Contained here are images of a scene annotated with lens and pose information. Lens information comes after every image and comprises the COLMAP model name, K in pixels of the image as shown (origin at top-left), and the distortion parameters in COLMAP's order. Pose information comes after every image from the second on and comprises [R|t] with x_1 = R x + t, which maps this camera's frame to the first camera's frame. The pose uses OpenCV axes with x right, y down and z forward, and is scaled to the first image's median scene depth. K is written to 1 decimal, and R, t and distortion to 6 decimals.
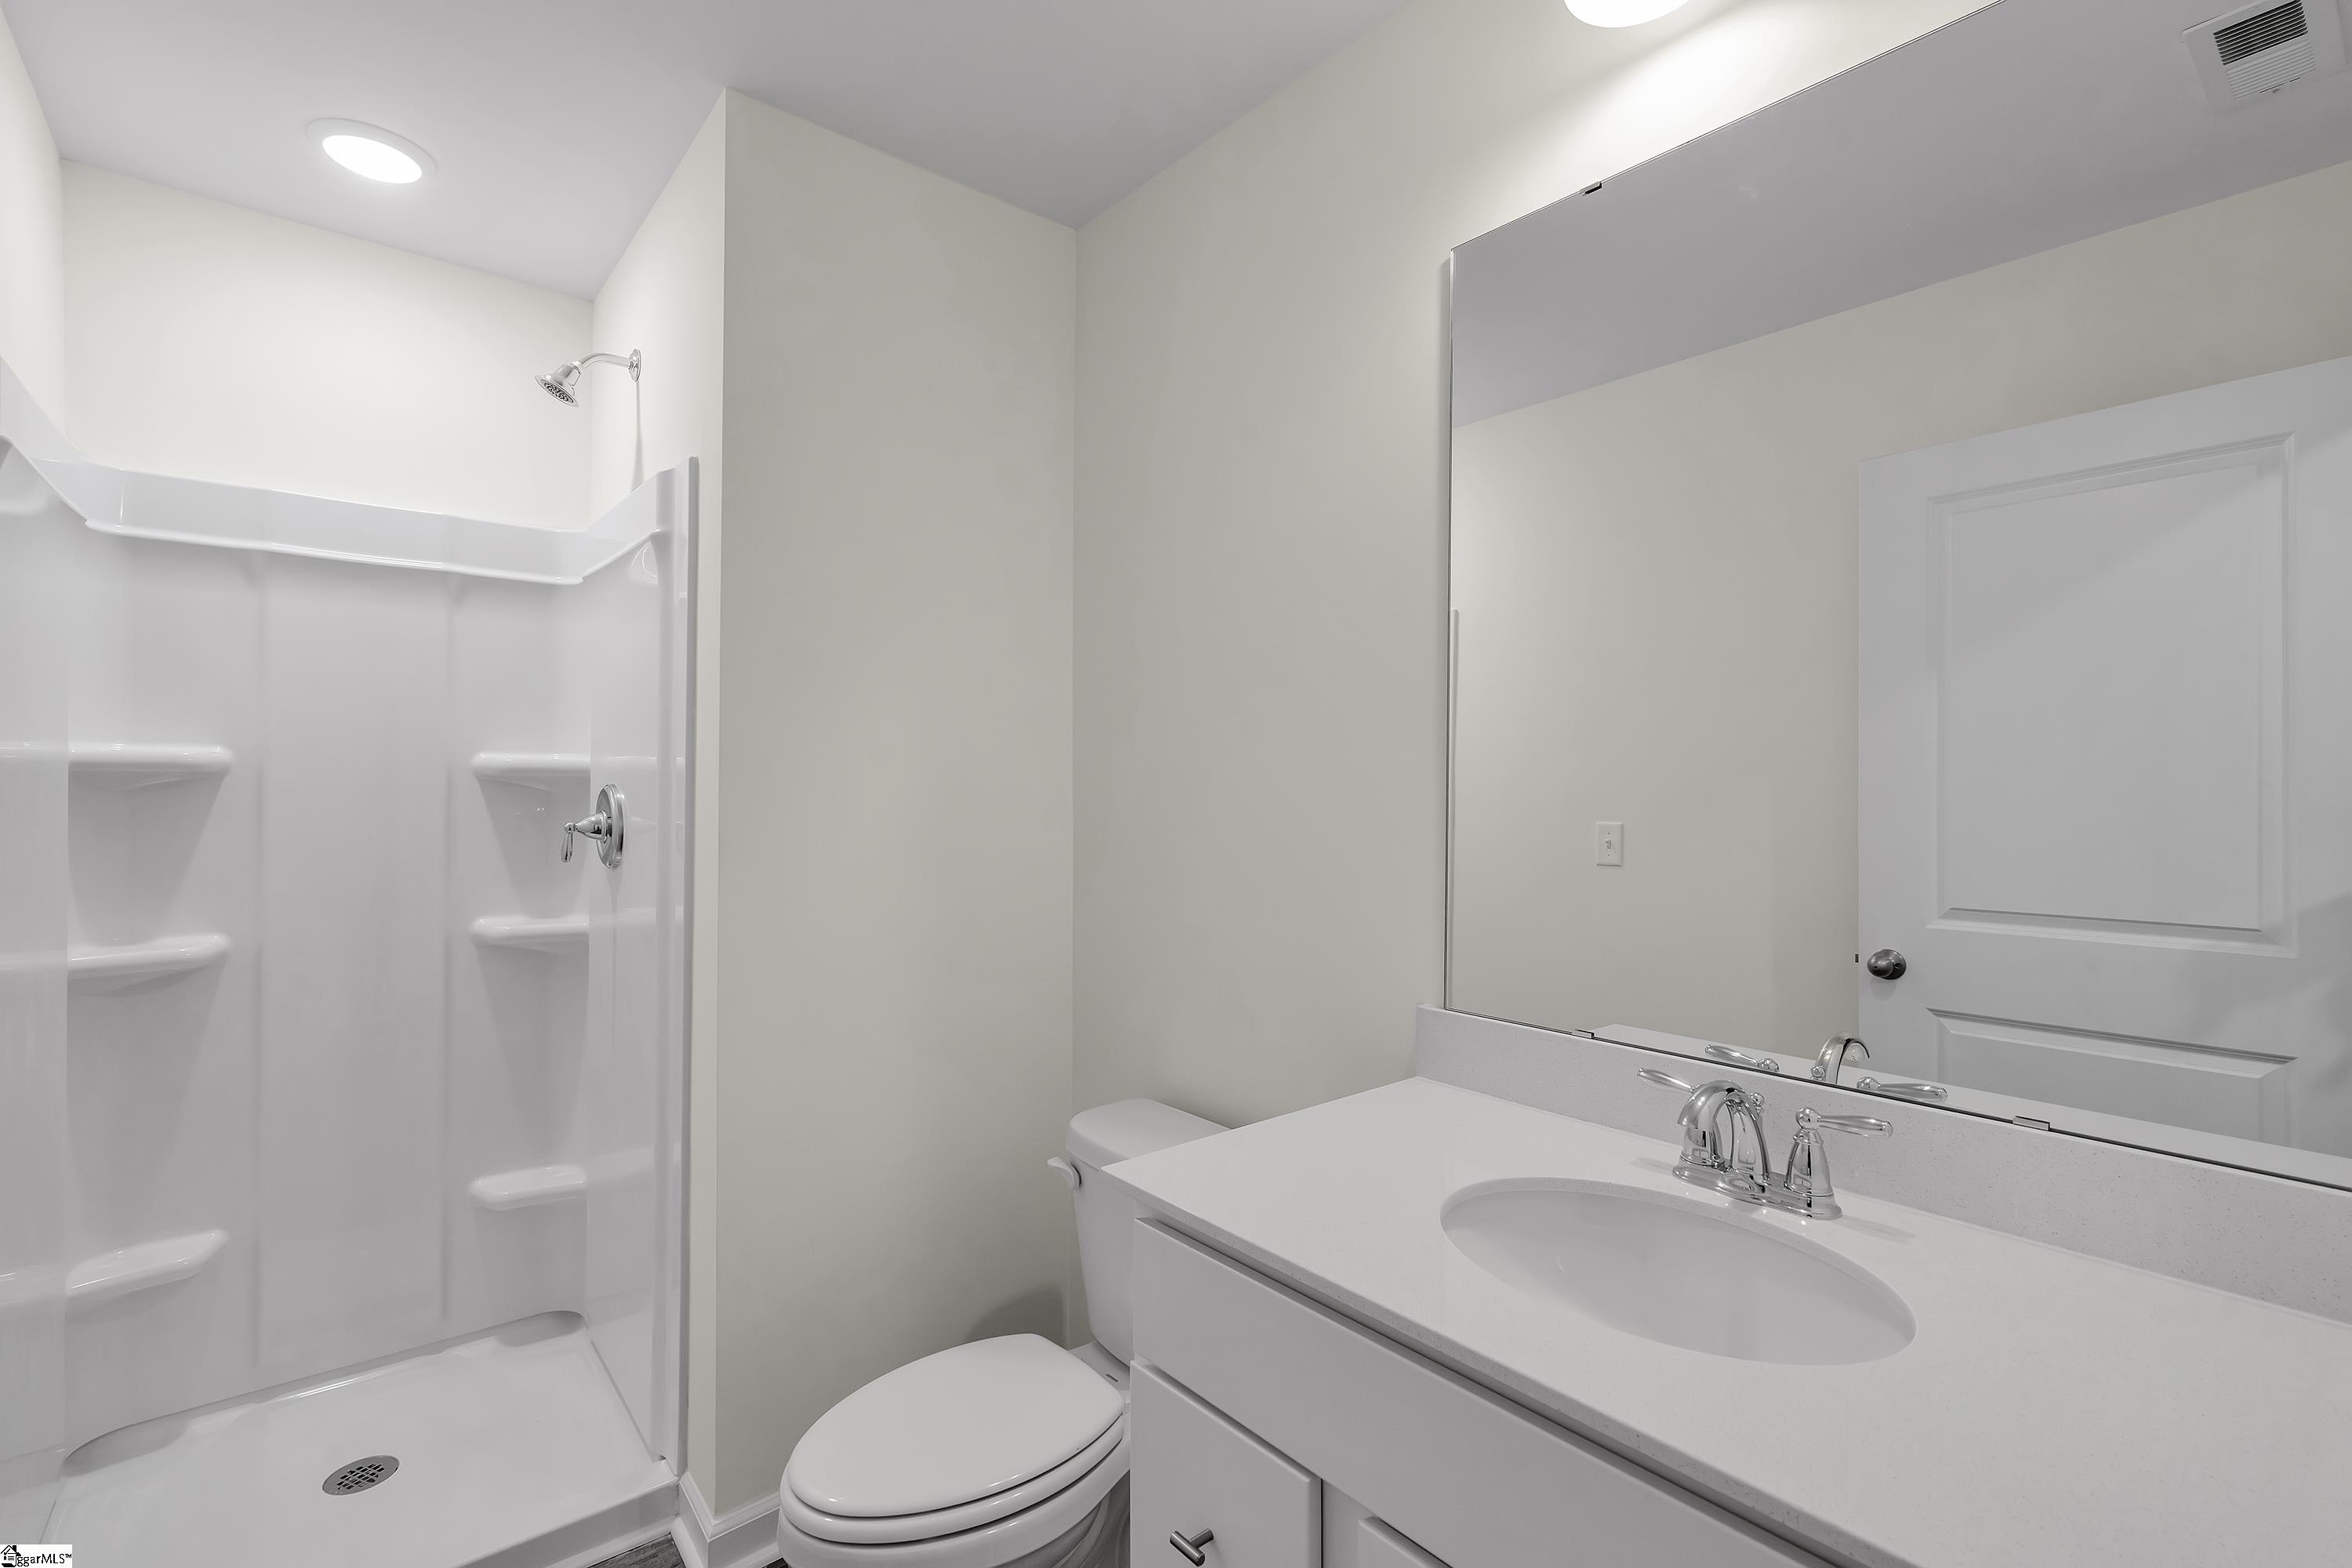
lens RADIAL K [[1050.9, 0, 1175.4], [0, 1050.9, 777.7], [0, 0, 1]] dist [-0.007677, 0.002795]
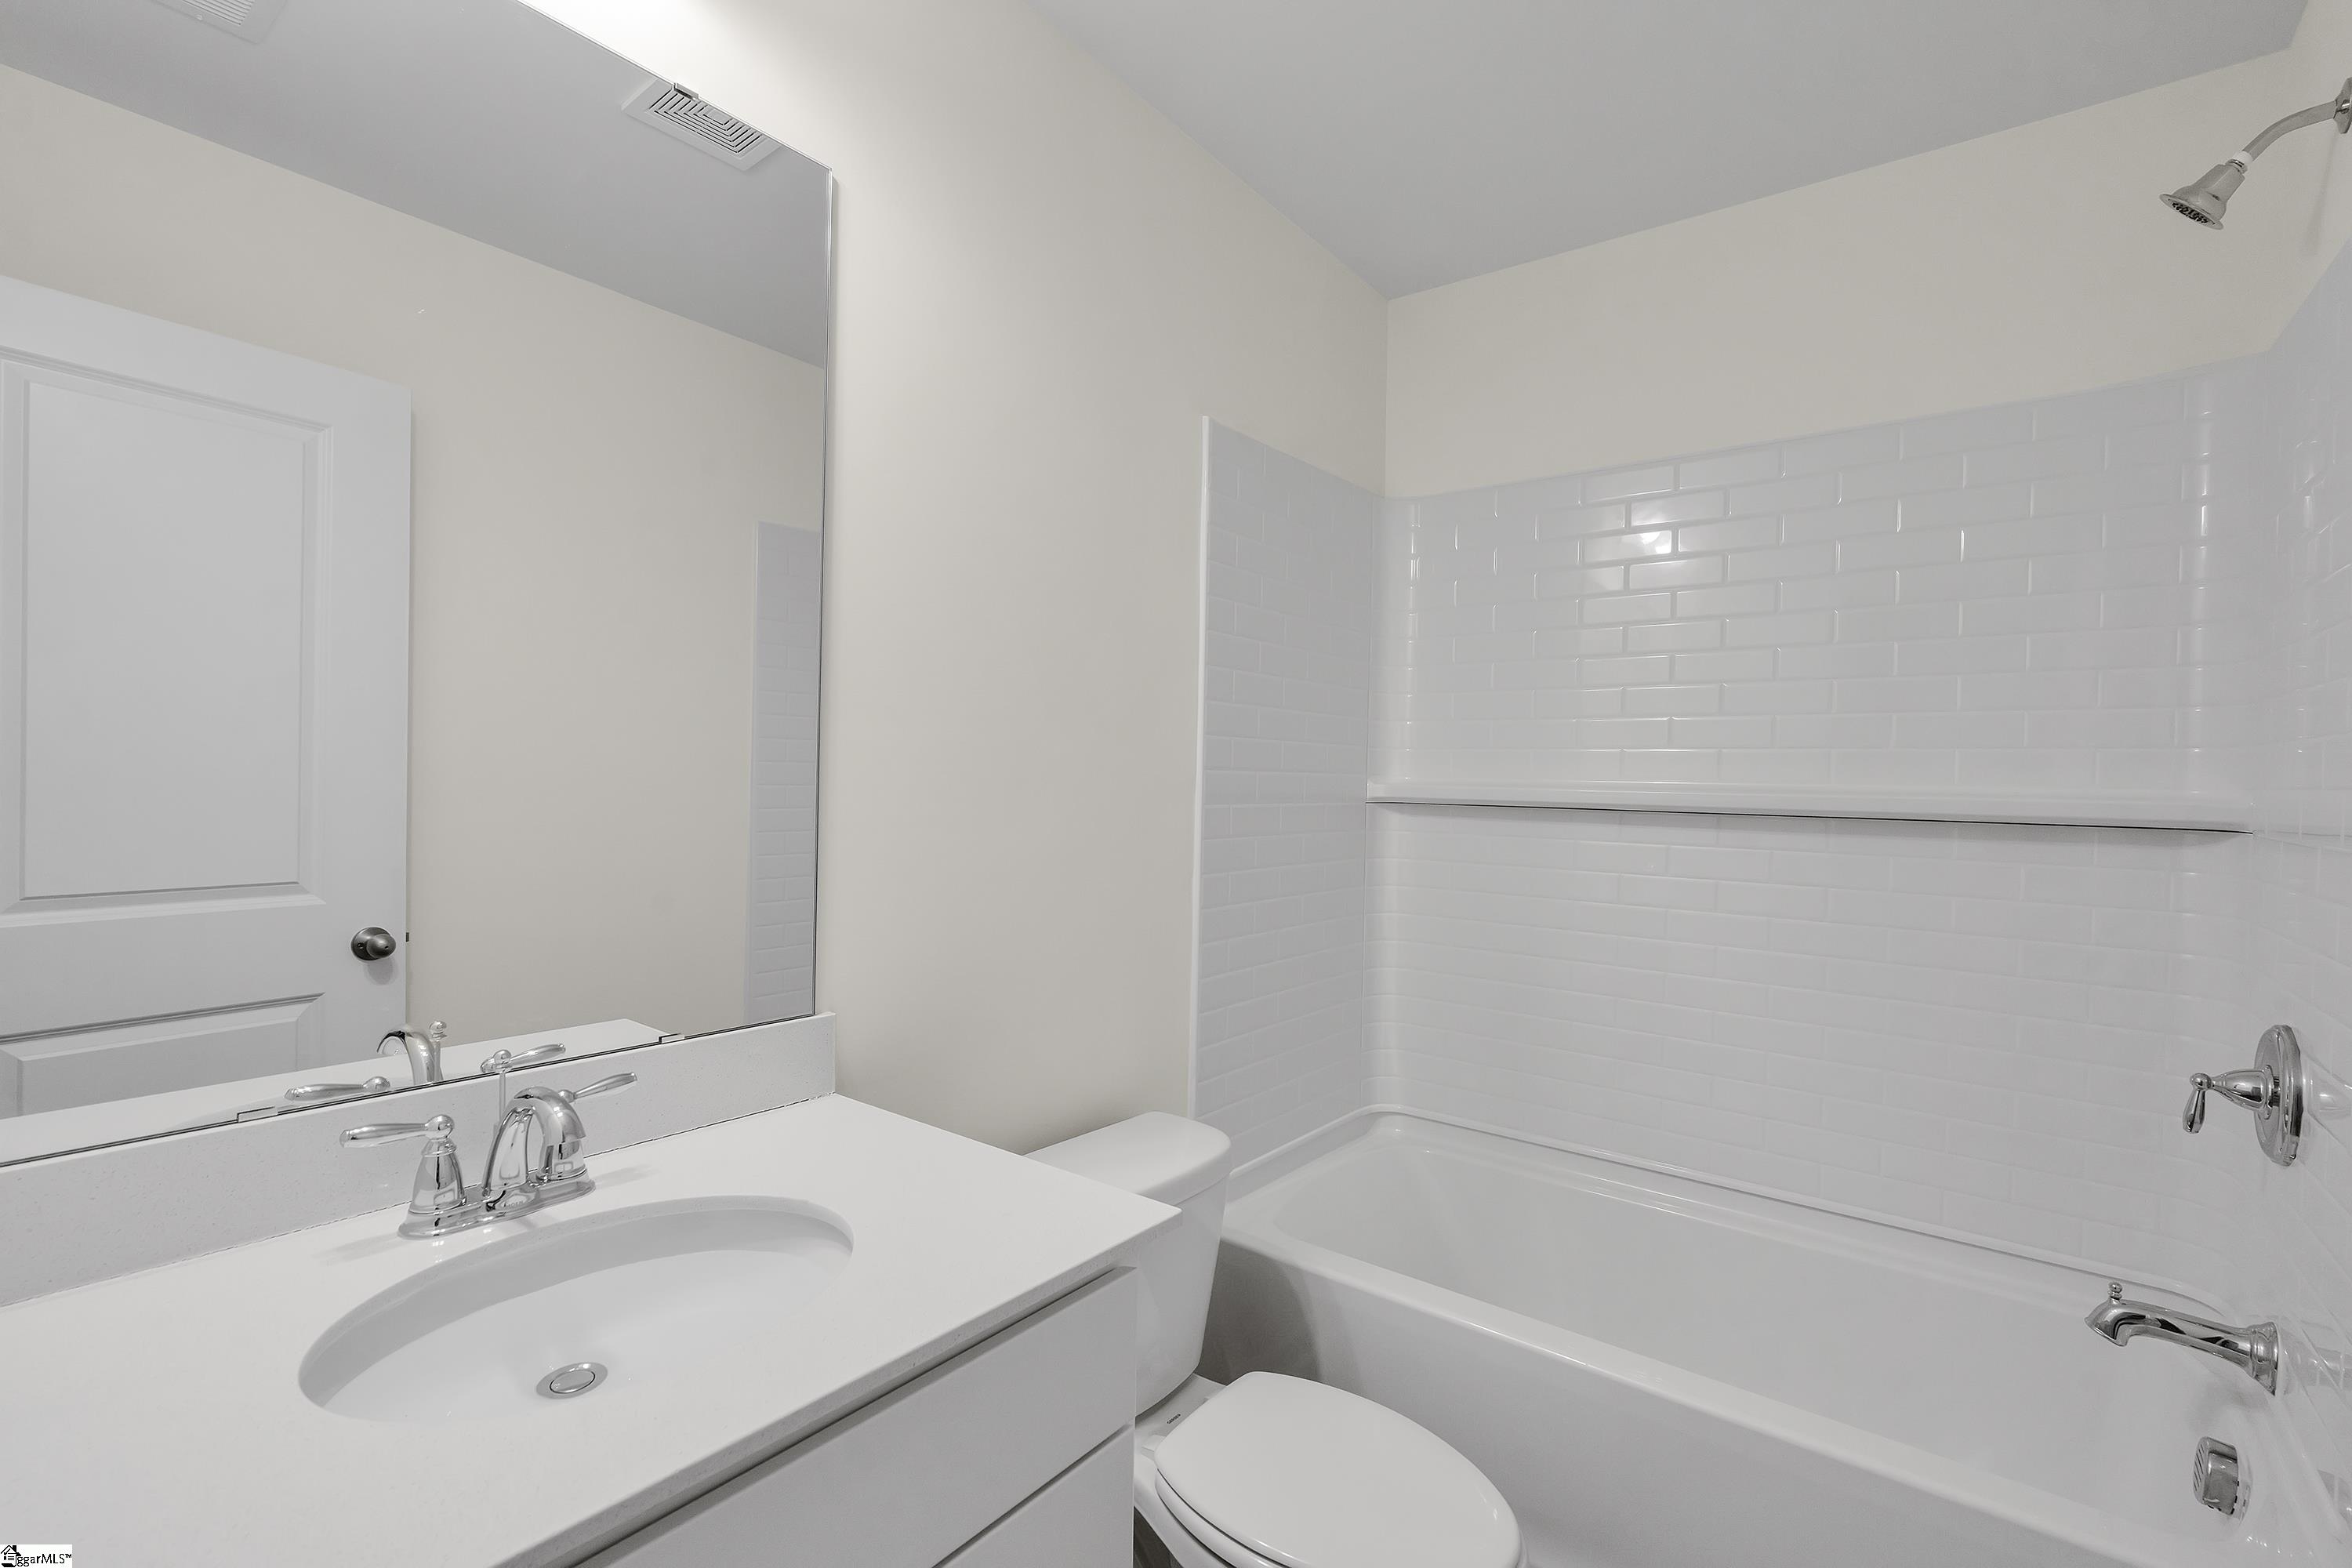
lens RADIAL K [[1050.9, 0, 1177.3], [0, 1050.9, 778.9], [0, 0, 1]] dist [-0.007677, 0.002795]
pose [[-0.220665, -0.007205, 0.975323, -0.362133], [-0.015062, 0.999879, 0.003979, 0.040055], [-0.975233, -0.013812, -0.220747, 0.639647]]
